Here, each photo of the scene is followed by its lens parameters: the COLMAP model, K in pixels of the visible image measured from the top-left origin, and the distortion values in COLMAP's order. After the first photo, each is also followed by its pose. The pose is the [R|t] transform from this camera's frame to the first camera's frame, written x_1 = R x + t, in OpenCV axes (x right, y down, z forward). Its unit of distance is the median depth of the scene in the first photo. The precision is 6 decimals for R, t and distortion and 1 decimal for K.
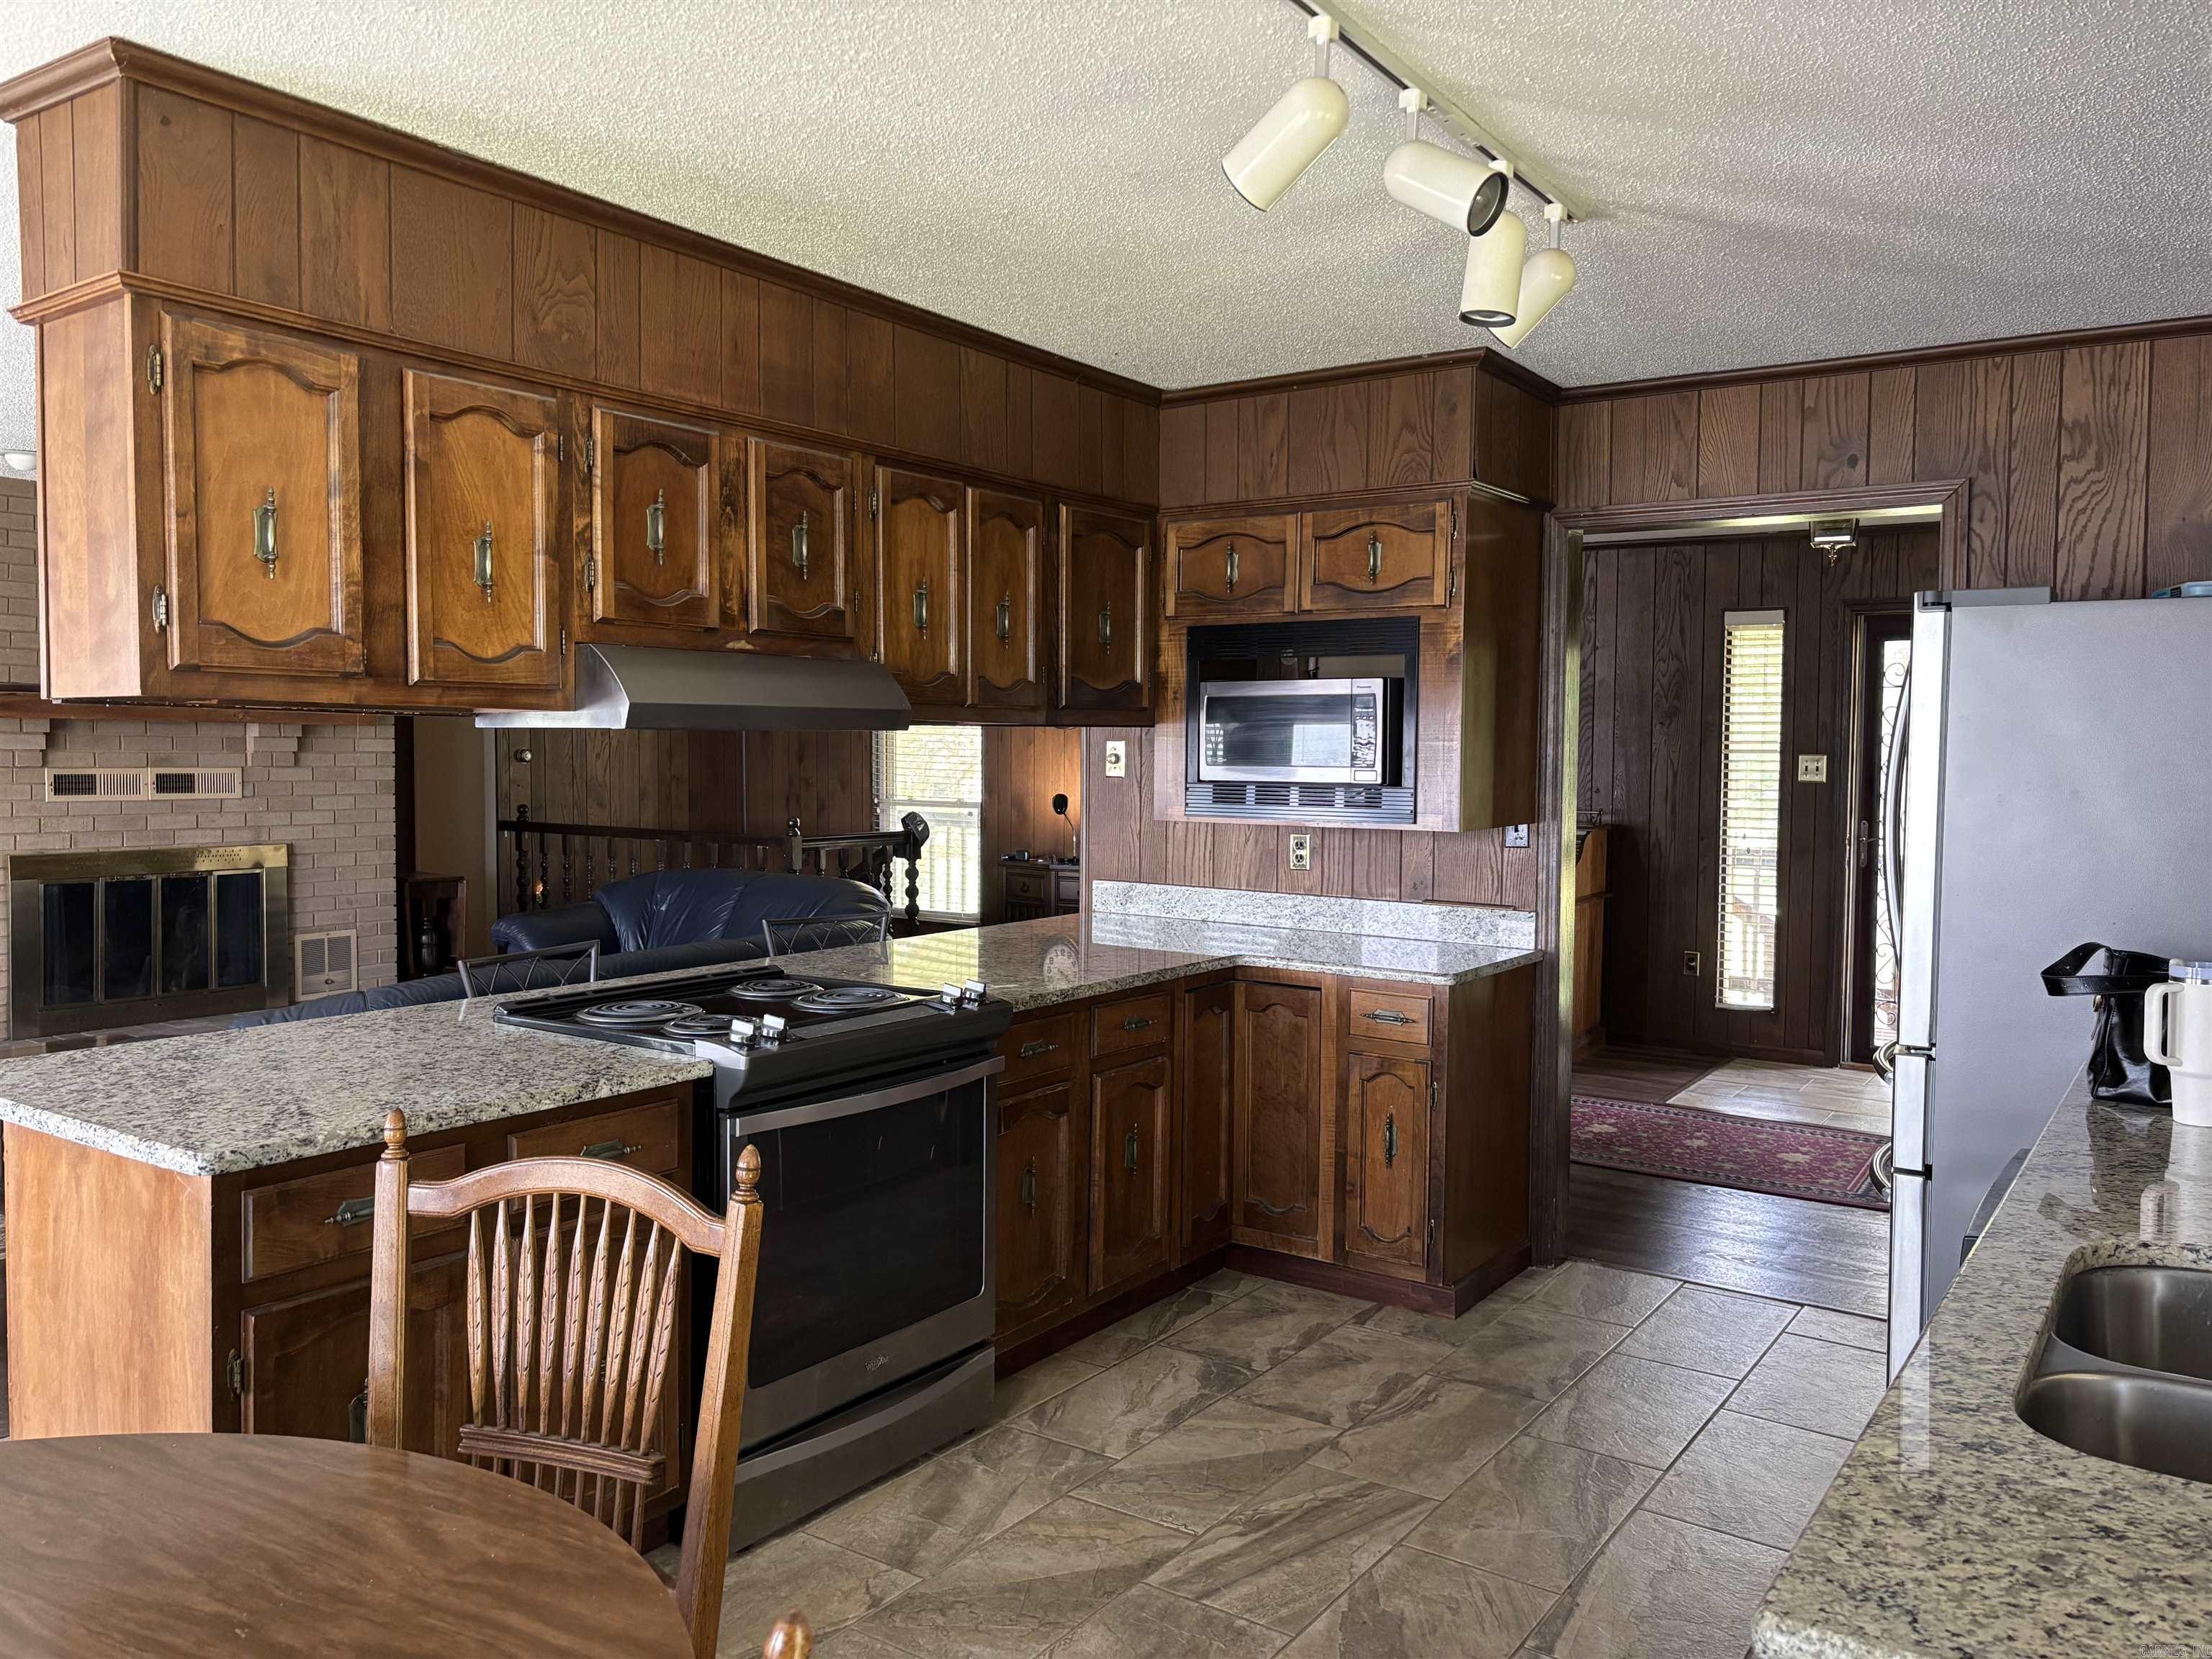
lens RADIAL K [[1646.8, 0, 1121.0], [0, 1646.8, 816.8], [0, 0, 1]] dist [0.040553, -0.004764]
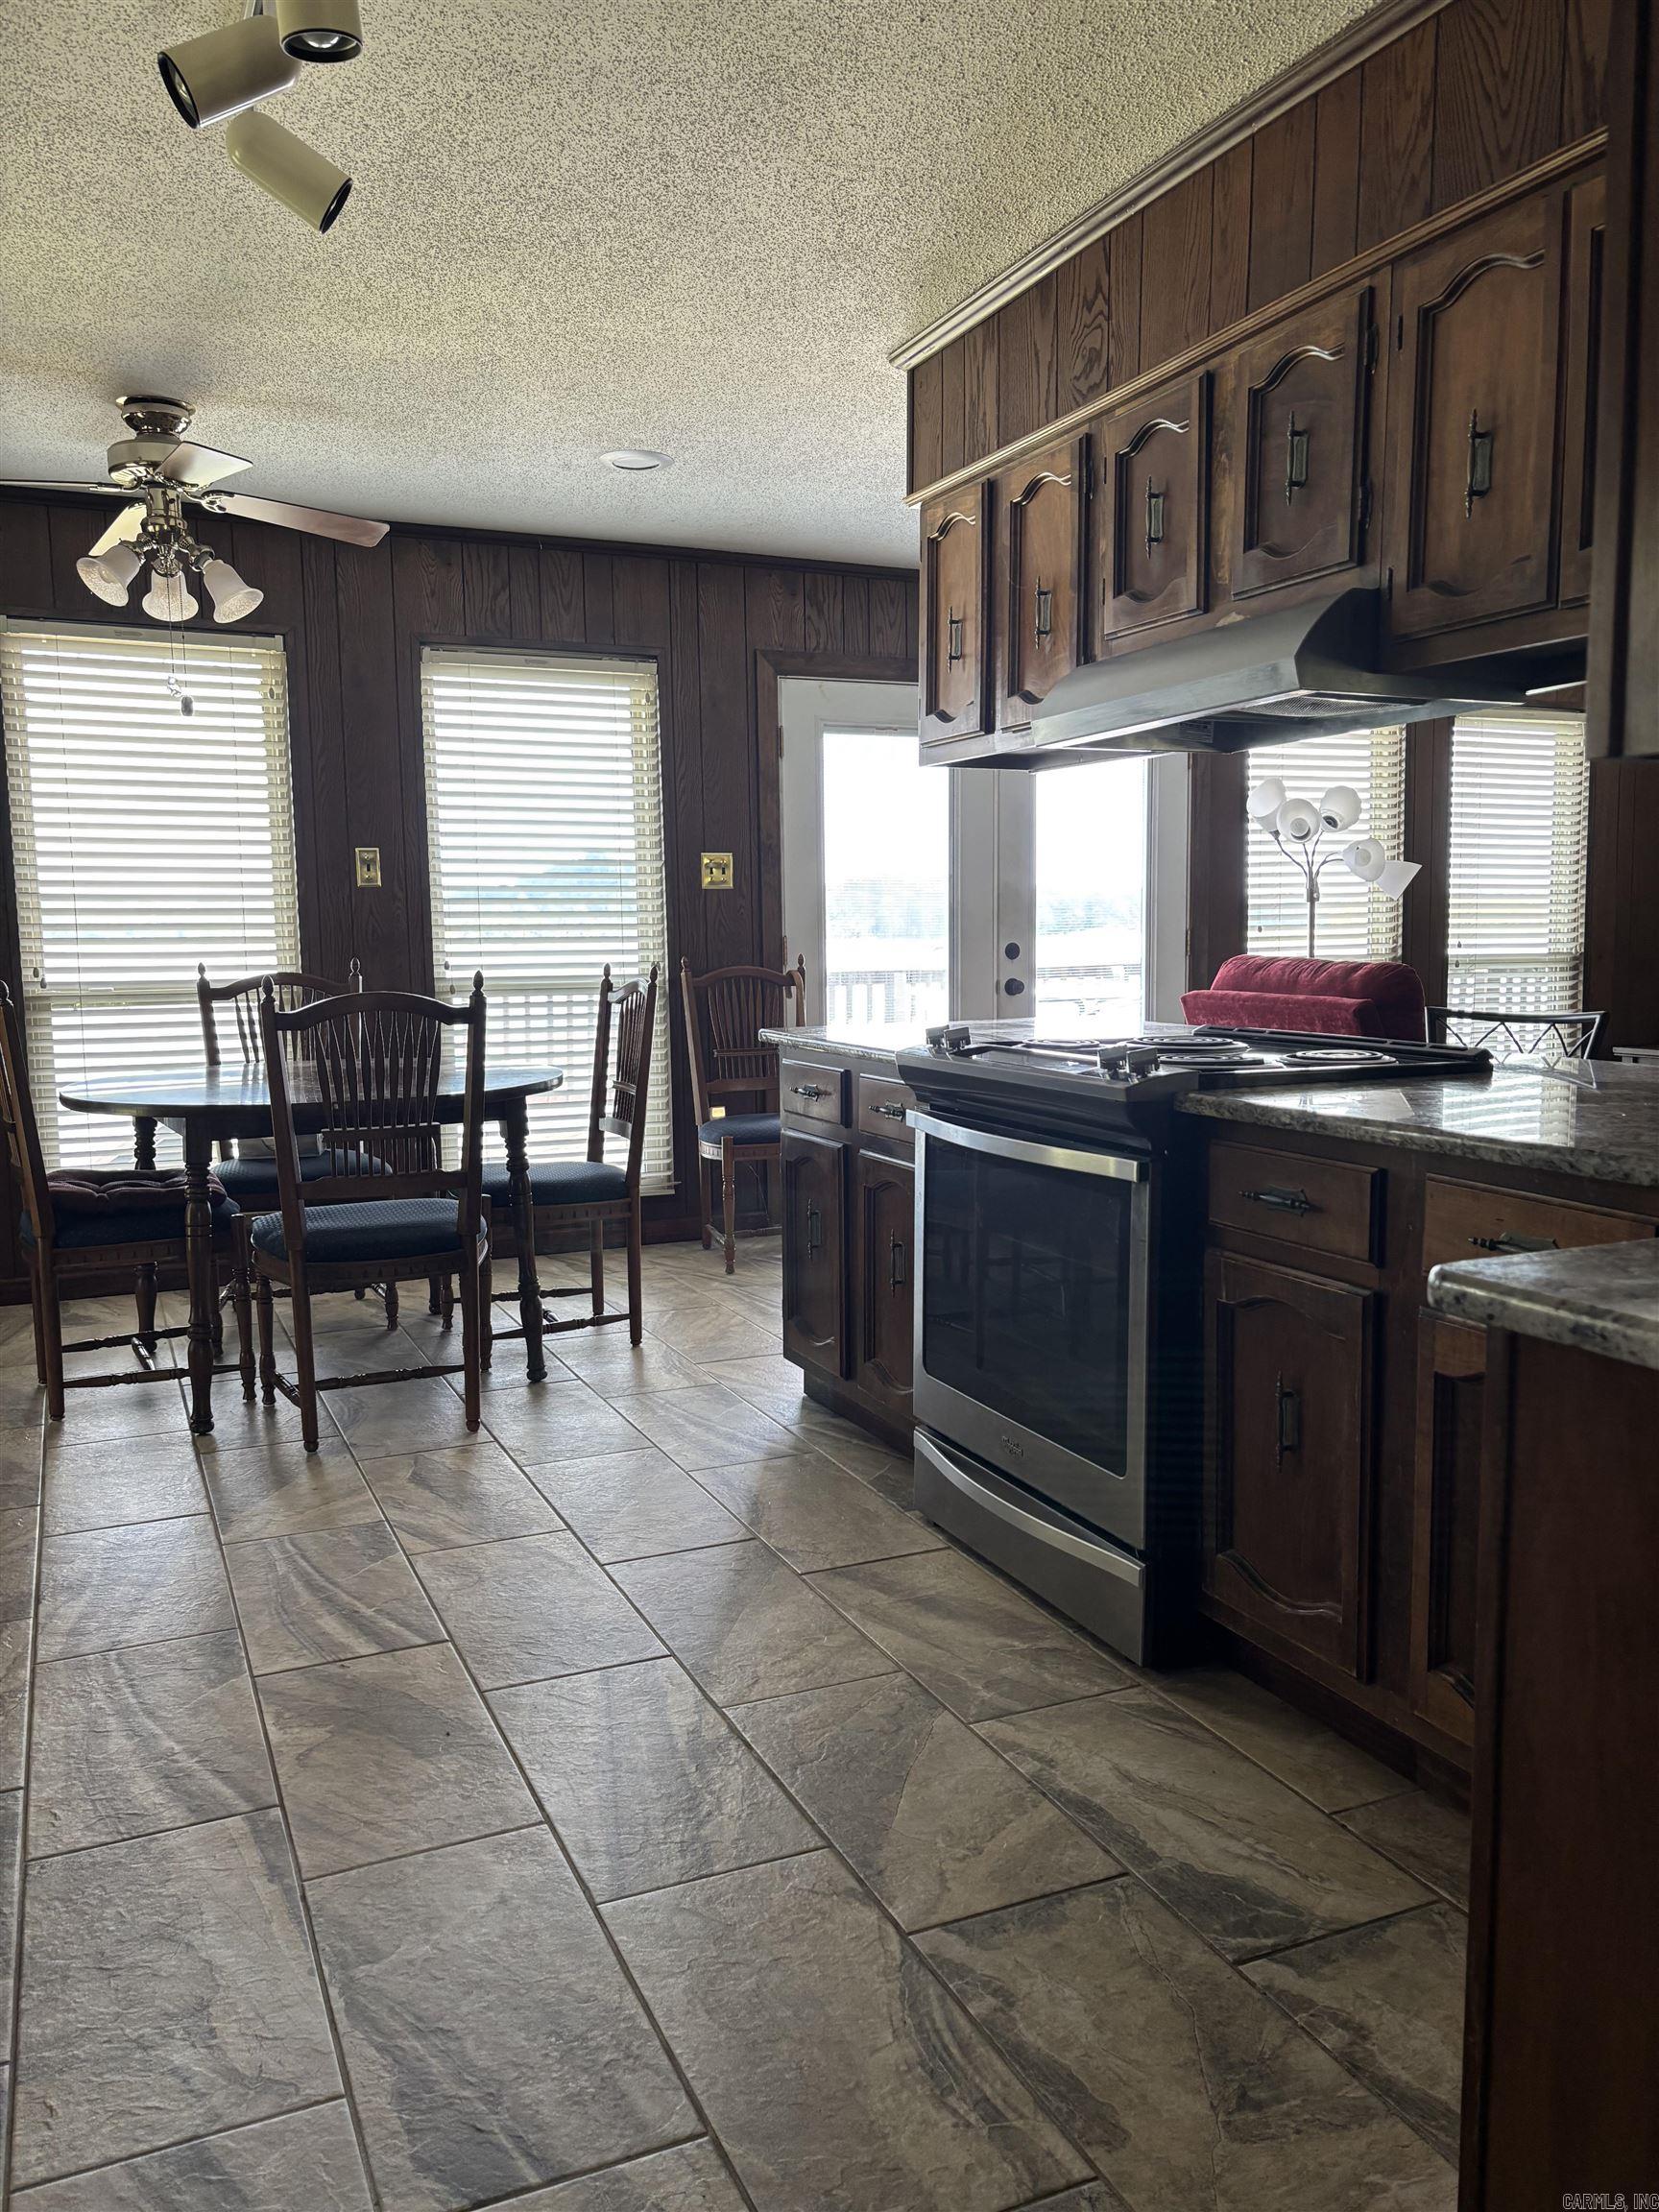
lens RADIAL K [[1646.8, 0, 823.4], [0, 1646.8, 1102.1], [0, 0, 1]] dist [0.040553, -0.004764]
pose [[-0.514139, 0.078701, -0.854089, 0.547019], [-0.036681, 0.992853, 0.113569, 0.044727], [0.856922, 0.089719, -0.507577, 1.152113]]
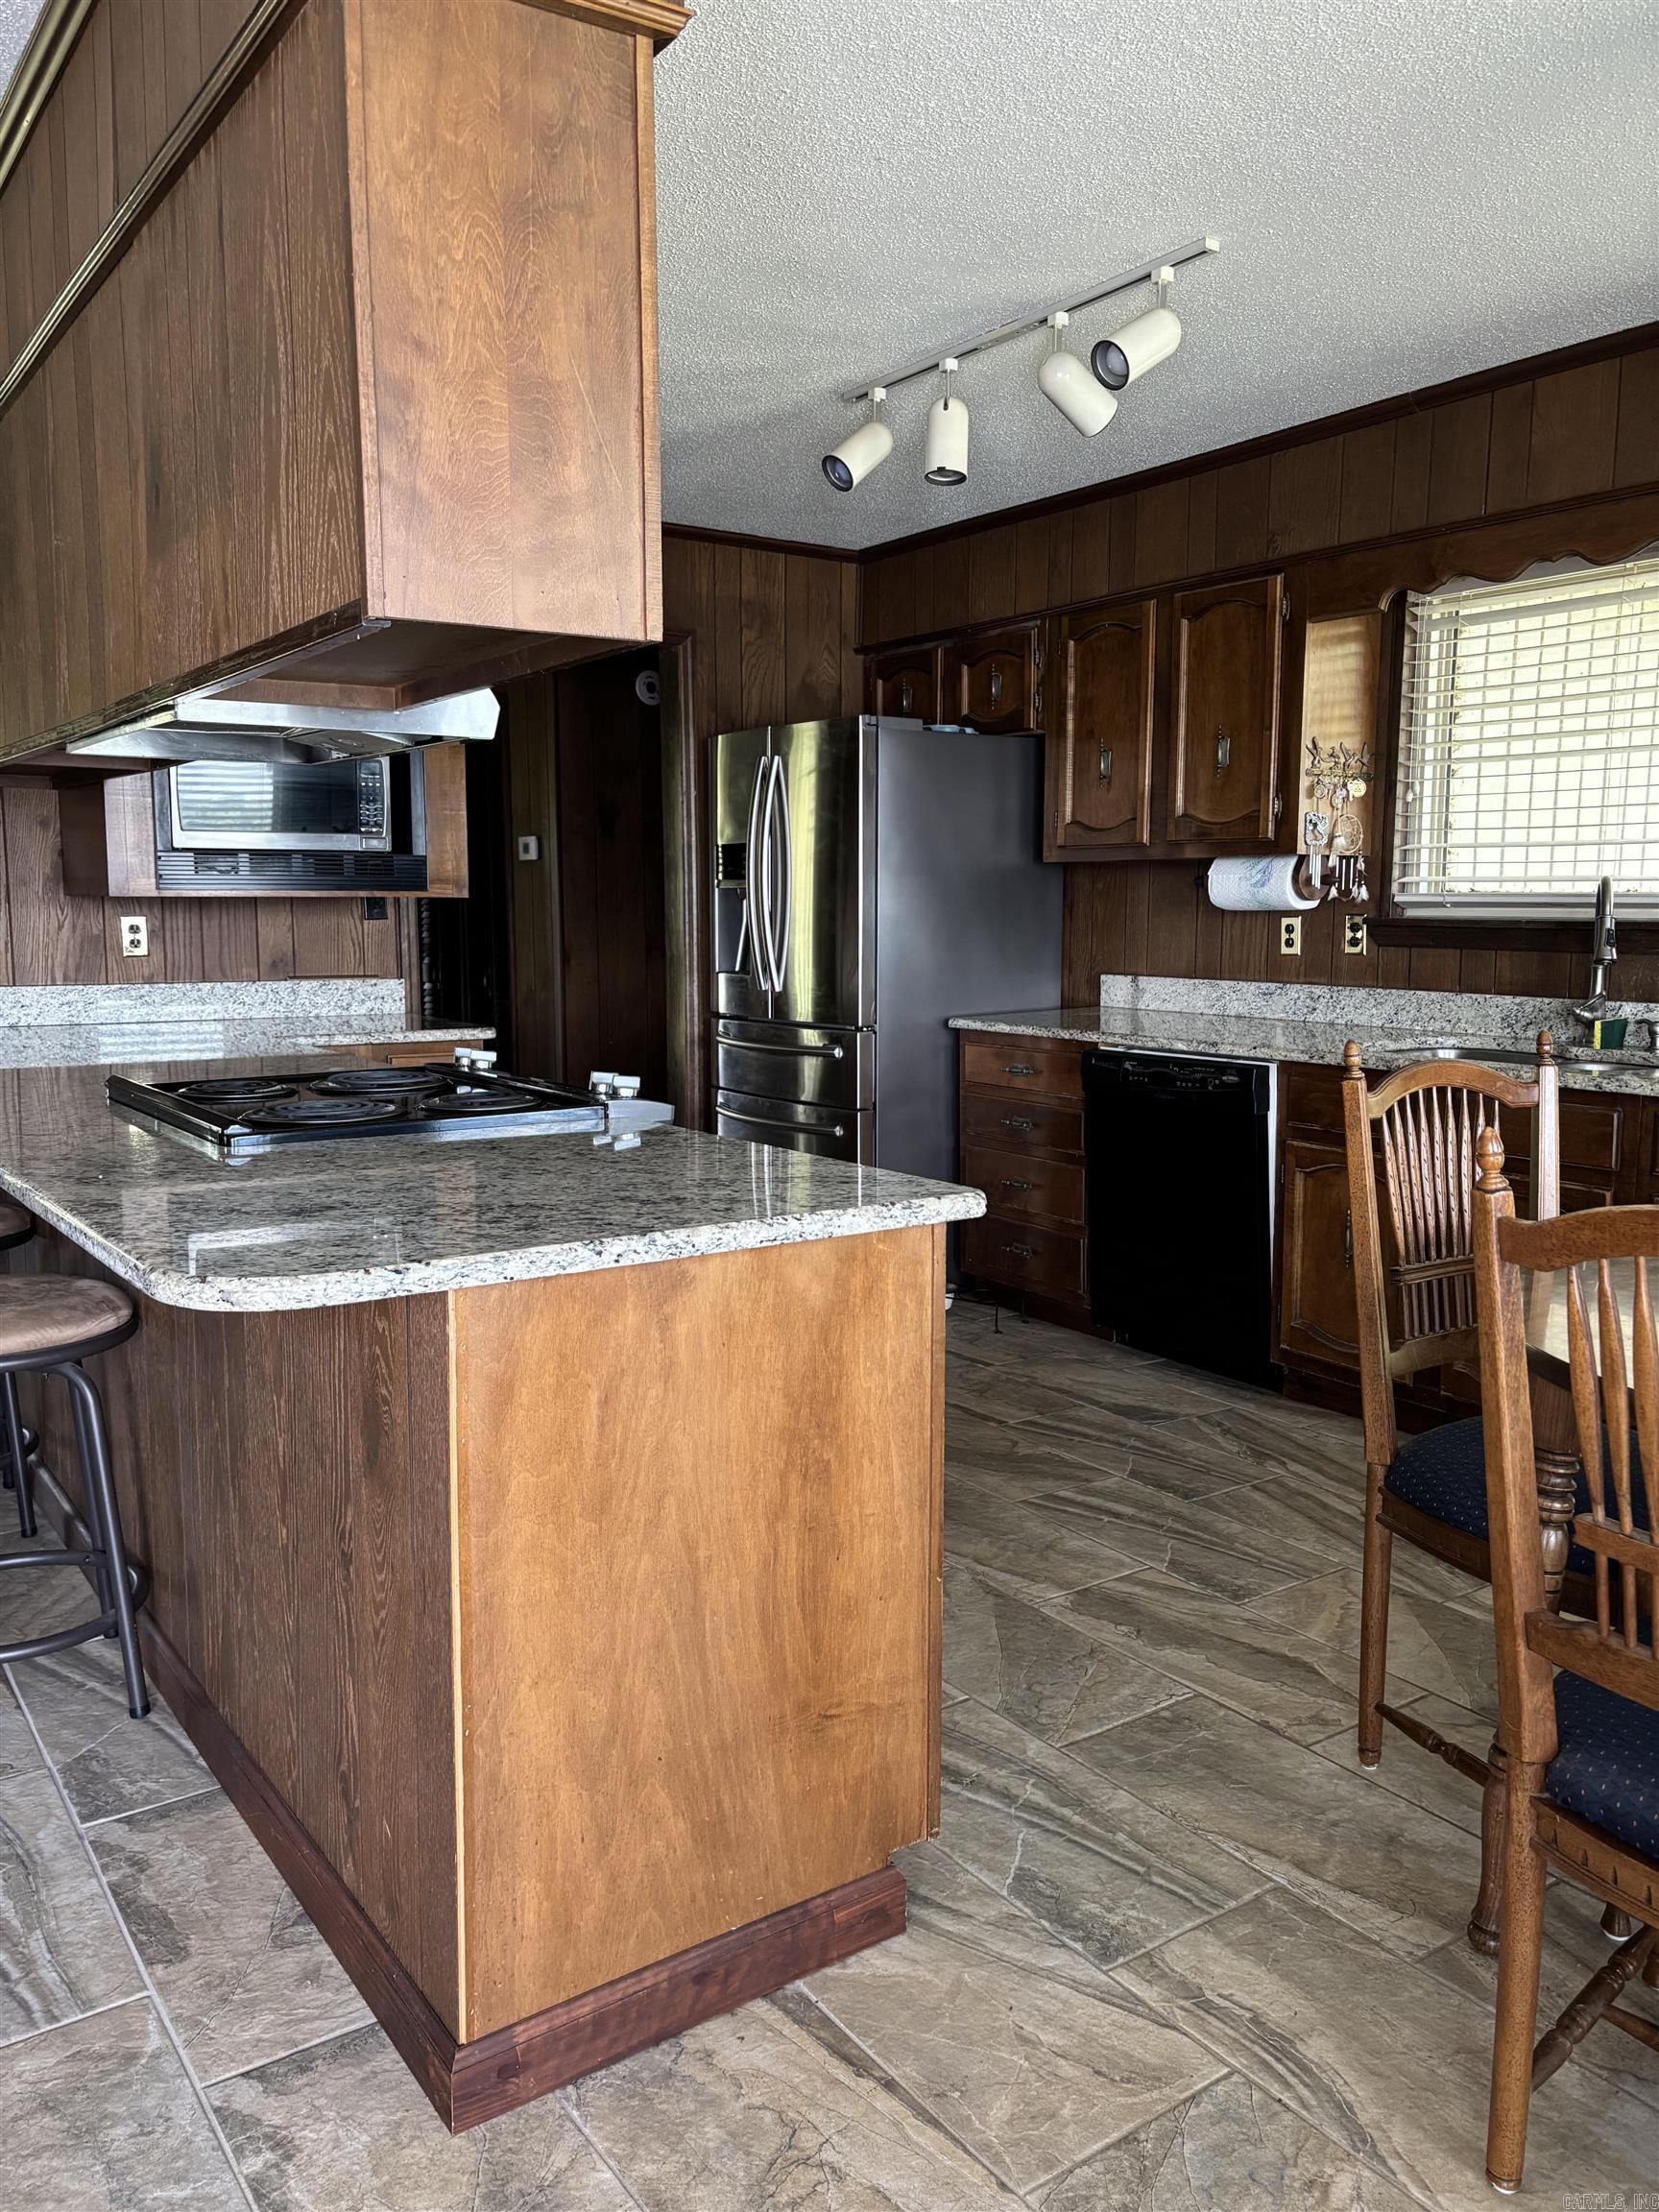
lens RADIAL K [[1646.8, 0, 830.1], [0, 1646.8, 1102.2], [0, 0, 1]] dist [0.040553, -0.004764]
pose [[0.343602, -0.126069, 0.930615, -0.812331], [0.045070, 0.992020, 0.117747, 0.029132], [-0.938033, 0.001484, 0.346542, 0.453605]]
